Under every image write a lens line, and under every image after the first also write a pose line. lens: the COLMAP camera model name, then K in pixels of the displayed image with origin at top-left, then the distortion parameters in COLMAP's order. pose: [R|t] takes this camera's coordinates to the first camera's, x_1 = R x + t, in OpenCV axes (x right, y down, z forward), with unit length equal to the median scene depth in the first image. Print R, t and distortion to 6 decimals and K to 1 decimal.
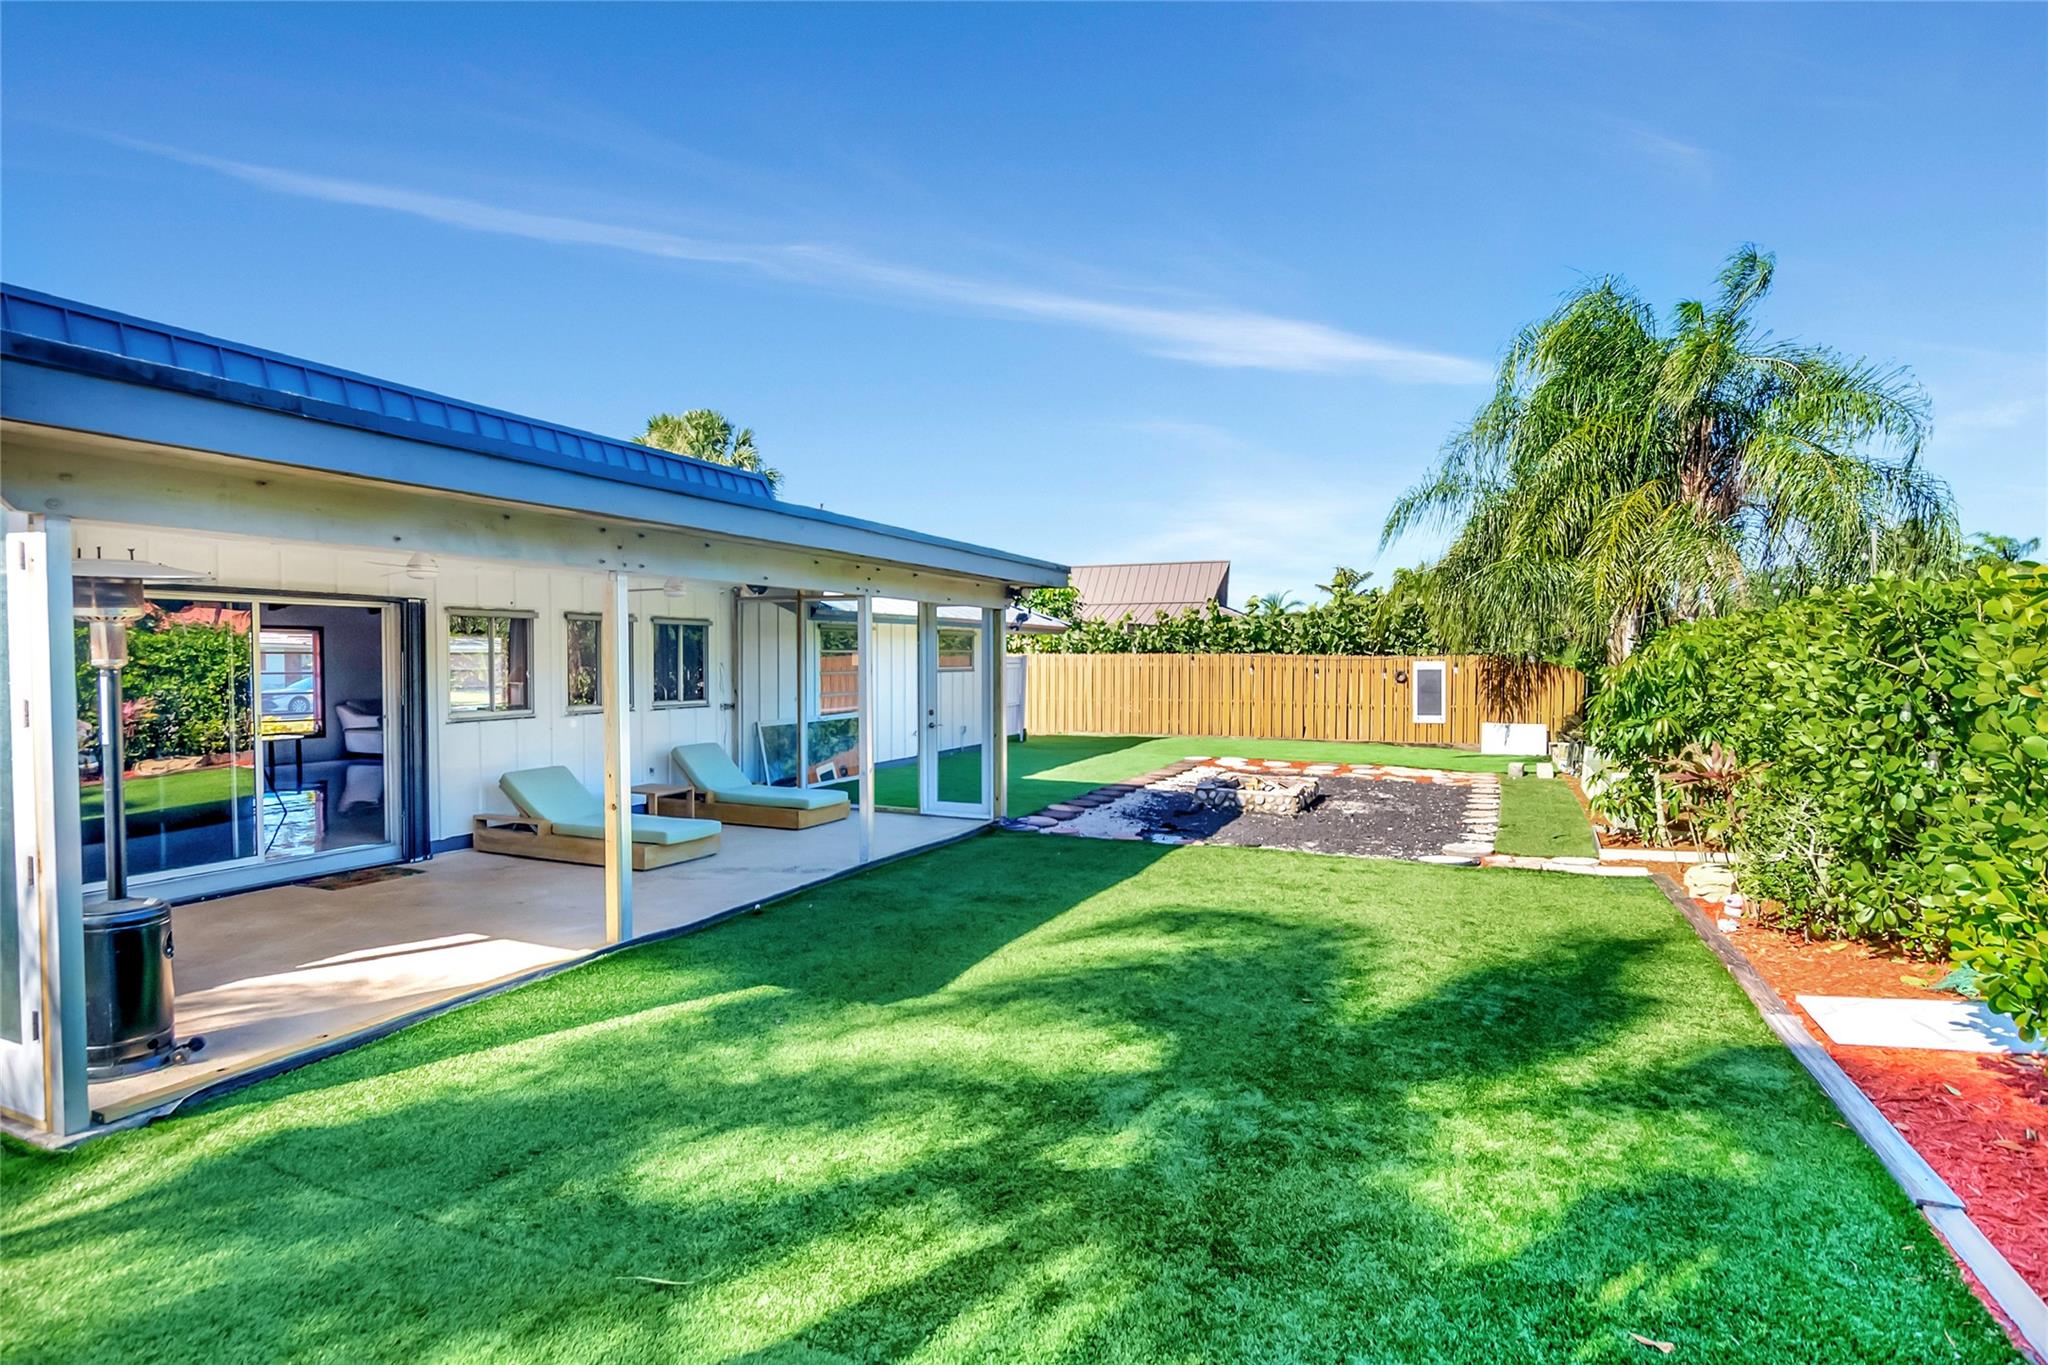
lens RADIAL K [[1045.8, 0, 1032.7], [0, 1045.8, 663.0], [0, 0, 1]] dist [0.000842, 0.000847]
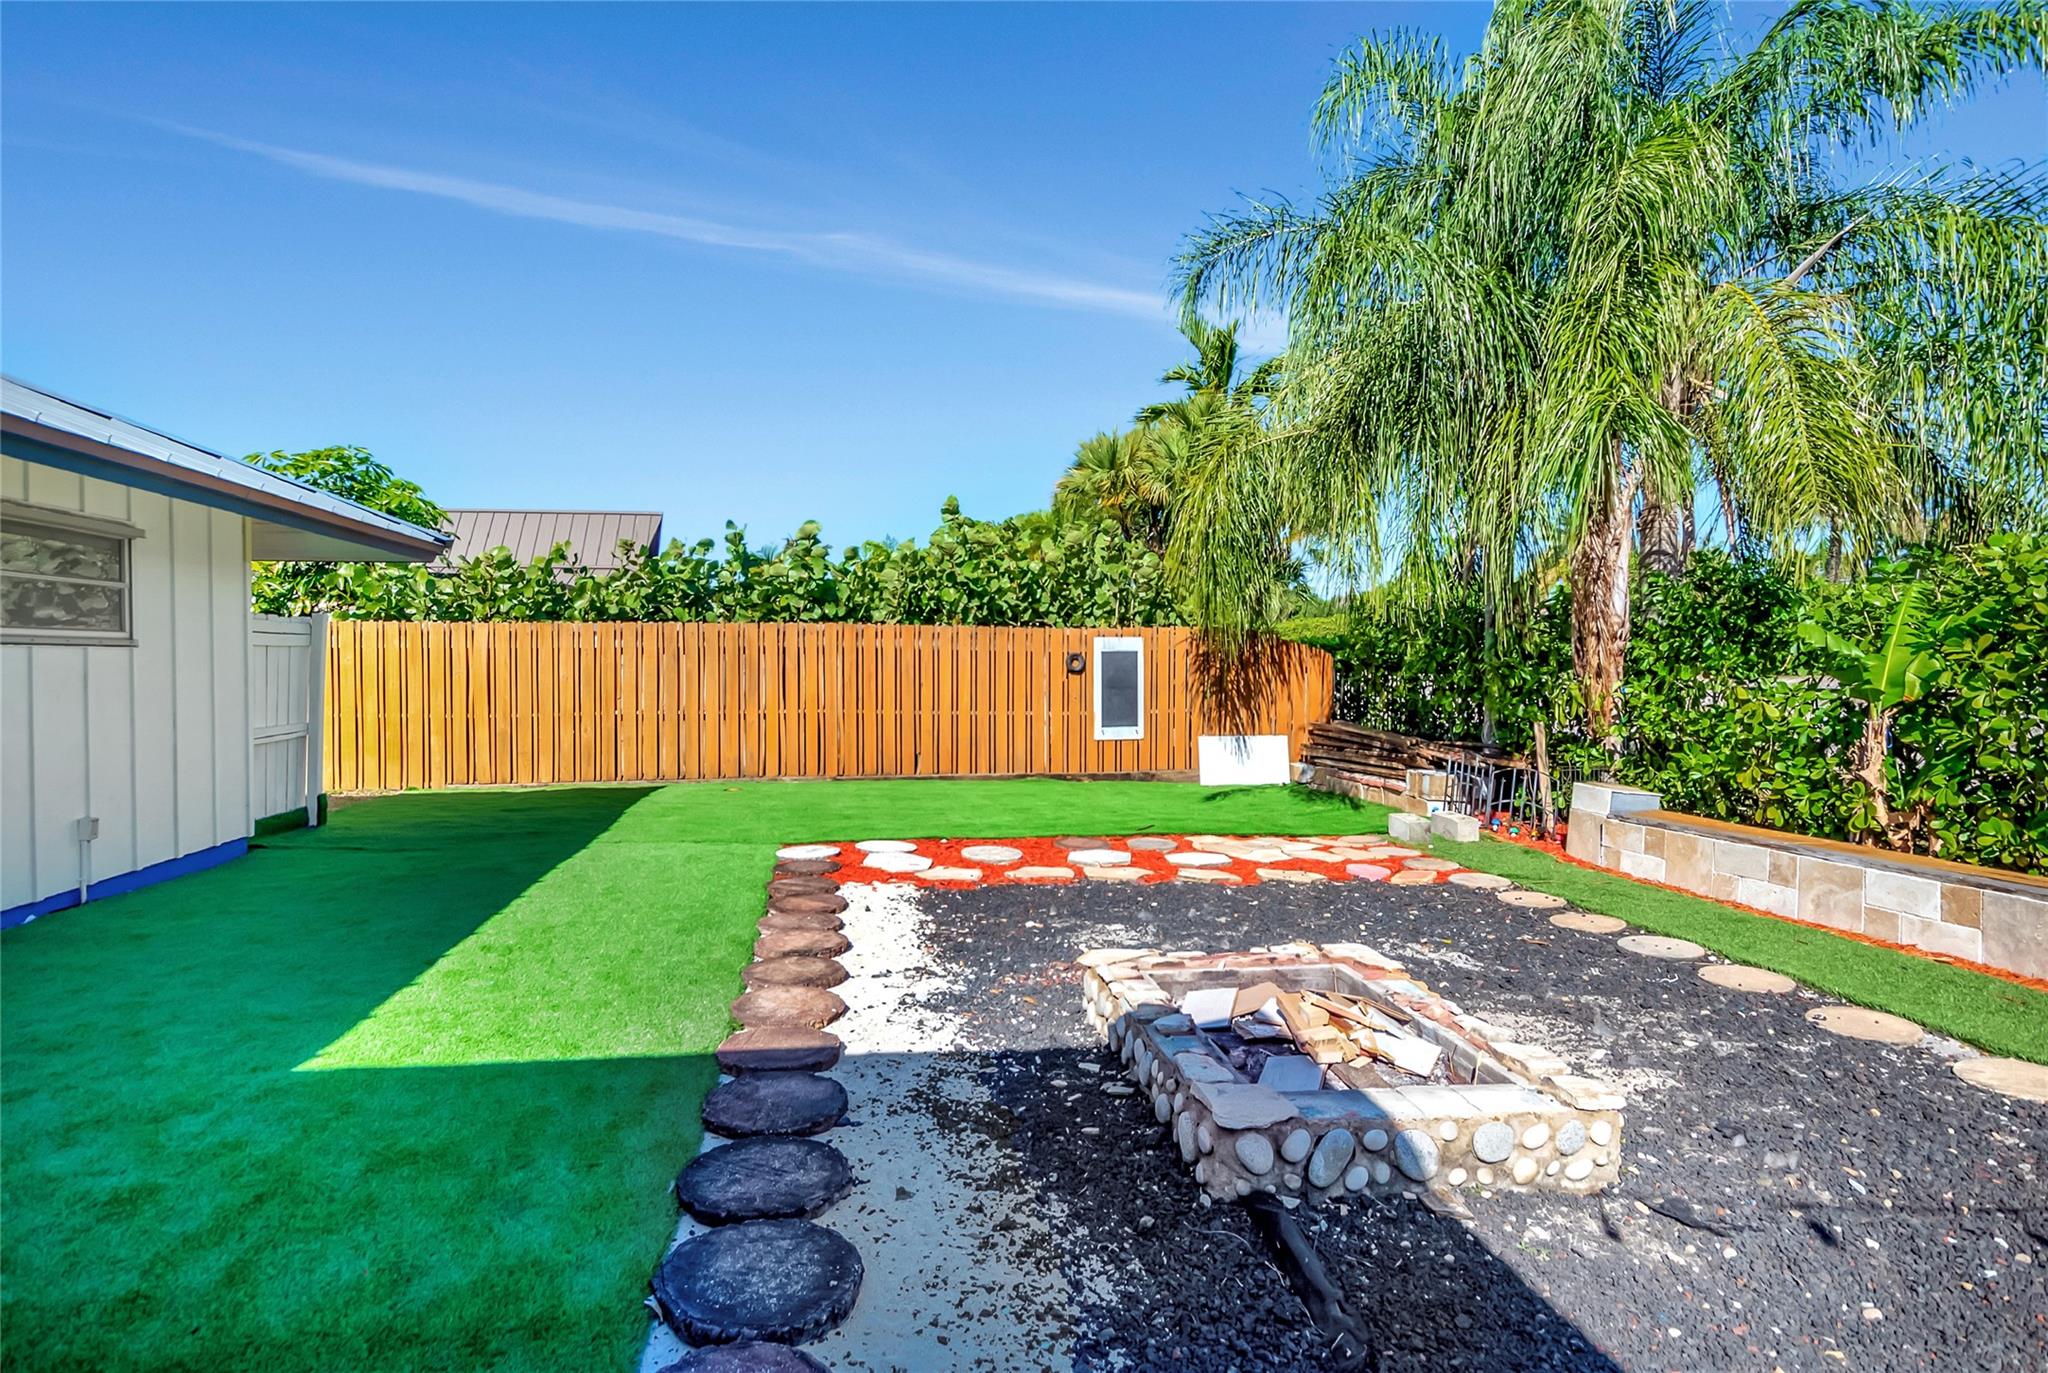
lens RADIAL K [[1062.9, 0, 1009.4], [0, 1062.9, 686.8], [0, 0, 1]] dist [-0.005793, -0.000623]
pose [[0.845124, -0.015846, 0.534335, -0.001397], [0.005035, 0.999752, 0.021684, 0.012387], [-0.534546, -0.015635, 0.844994, 0.479271]]
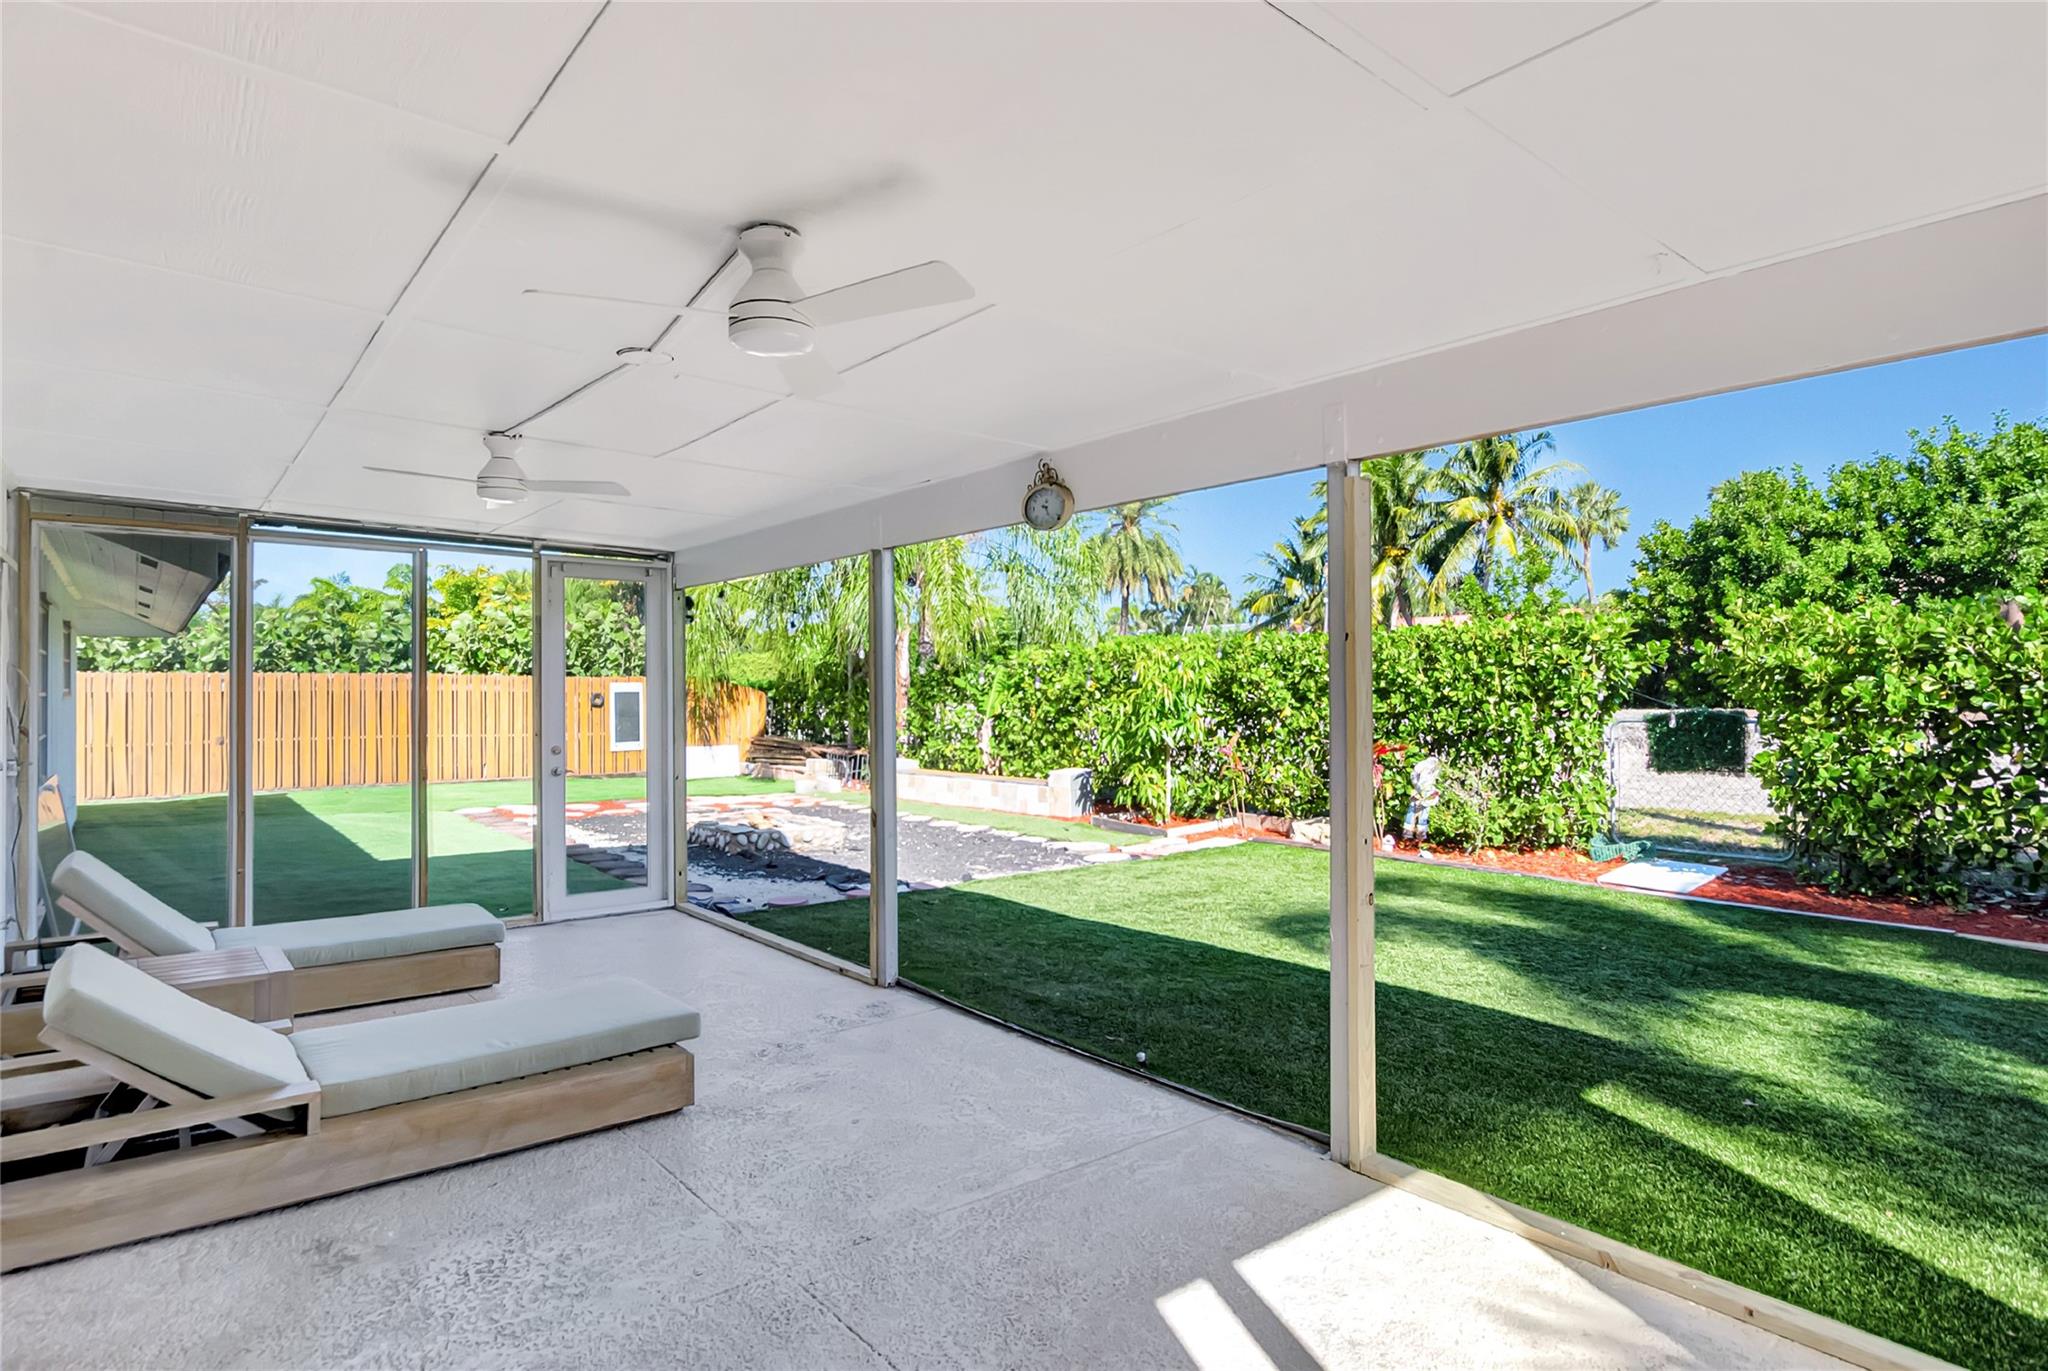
lens RADIAL K [[1062.9, 0, 1009.4], [0, 1062.9, 685.8], [0, 0, 1]] dist [-0.005793, -0.000623]
pose [[0.469202, -0.000937, 0.883090, -0.265140], [0.010113, 0.999940, -0.004312, 0.007766], [-0.883033, 0.010953, 0.469183, 0.248234]]
